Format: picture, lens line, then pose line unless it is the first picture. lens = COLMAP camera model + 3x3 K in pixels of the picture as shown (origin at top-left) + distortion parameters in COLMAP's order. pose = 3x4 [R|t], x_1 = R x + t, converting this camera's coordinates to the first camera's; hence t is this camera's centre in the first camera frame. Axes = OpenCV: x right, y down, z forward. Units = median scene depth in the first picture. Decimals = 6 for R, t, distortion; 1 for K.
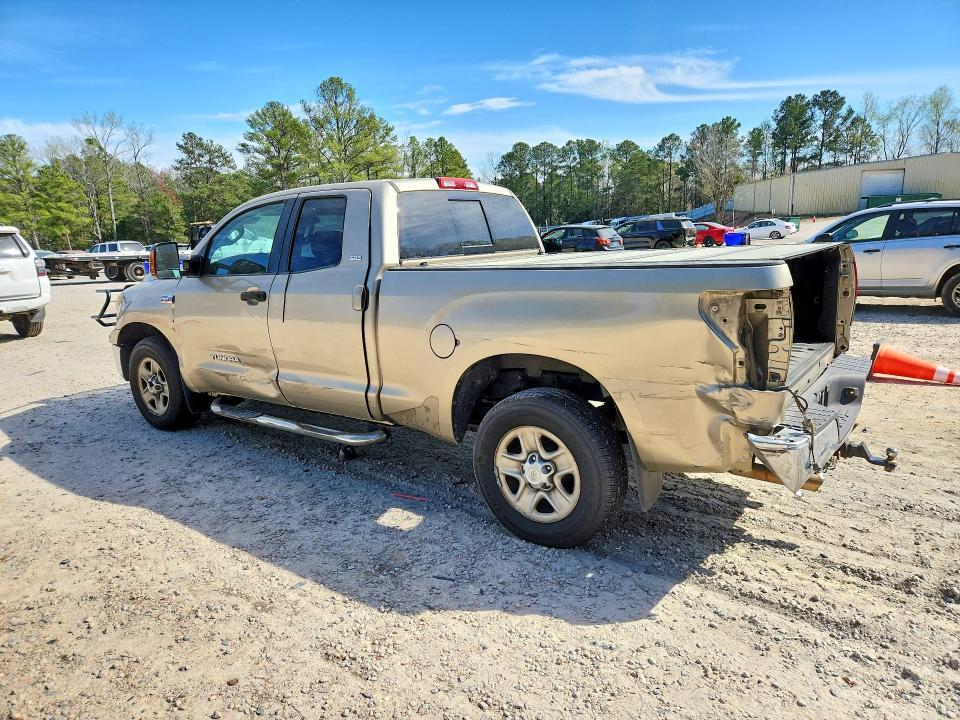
lens RADIAL K [[636.1, 0, 477.5], [0, 636.1, 362.7], [0, 0, 1]] dist [0.058775, -0.044871]
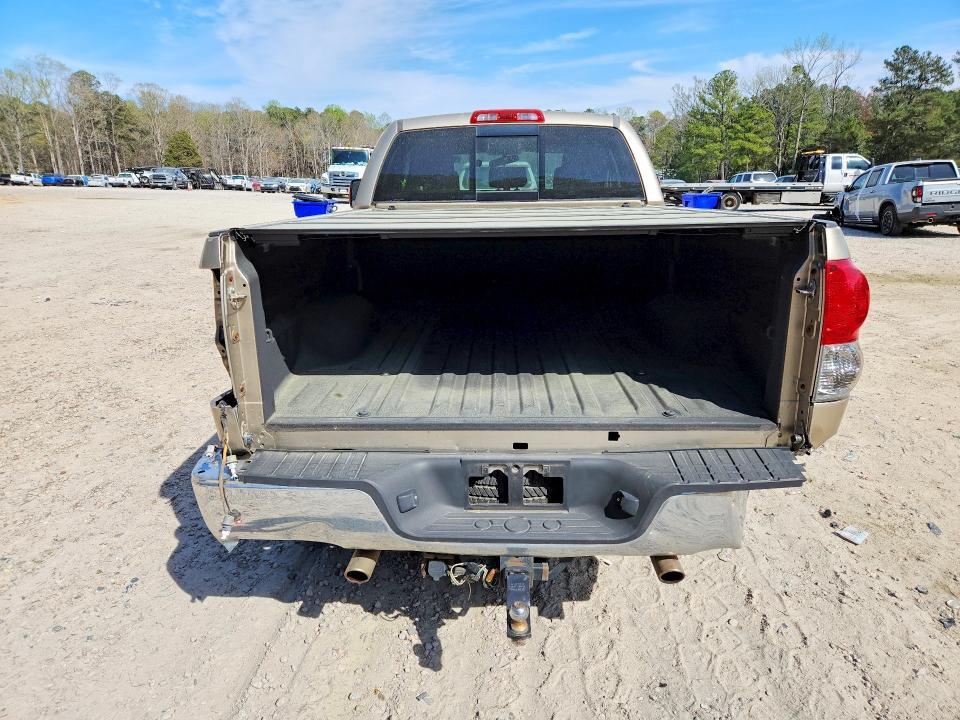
lens RADIAL K [[636.1, 0, 477.5], [0, 636.1, 362.7], [0, 0, 1]] dist [0.058775, -0.044871]
pose [[0.578814, 0.252740, -0.775304, 0.675542], [-0.172034, 0.967205, 0.186863, -0.111593], [0.797107, 0.025220, 0.603312, 0.434326]]
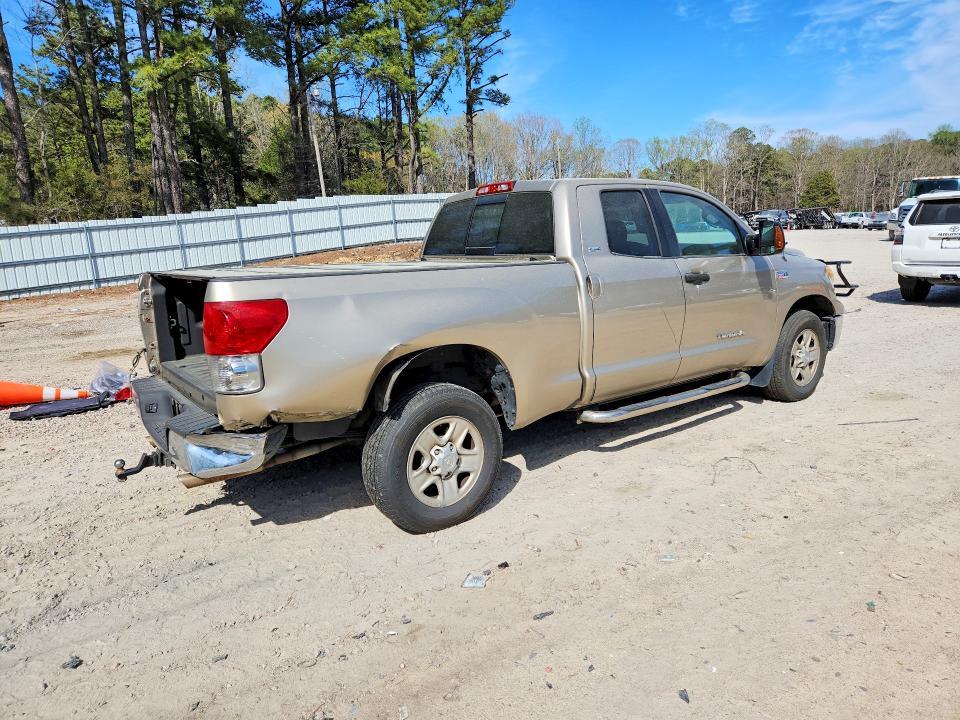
lens RADIAL K [[658.2, 0, 480.0], [0, 658.2, 360.0], [0, 0, 1]] dist [-0.031574, 0.002570]
pose [[-0.312937, 0.224589, -0.922838, 1.003964], [-0.124096, 0.953642, 0.274167, -0.296020], [0.941632, 0.200318, -0.270559, 1.277451]]
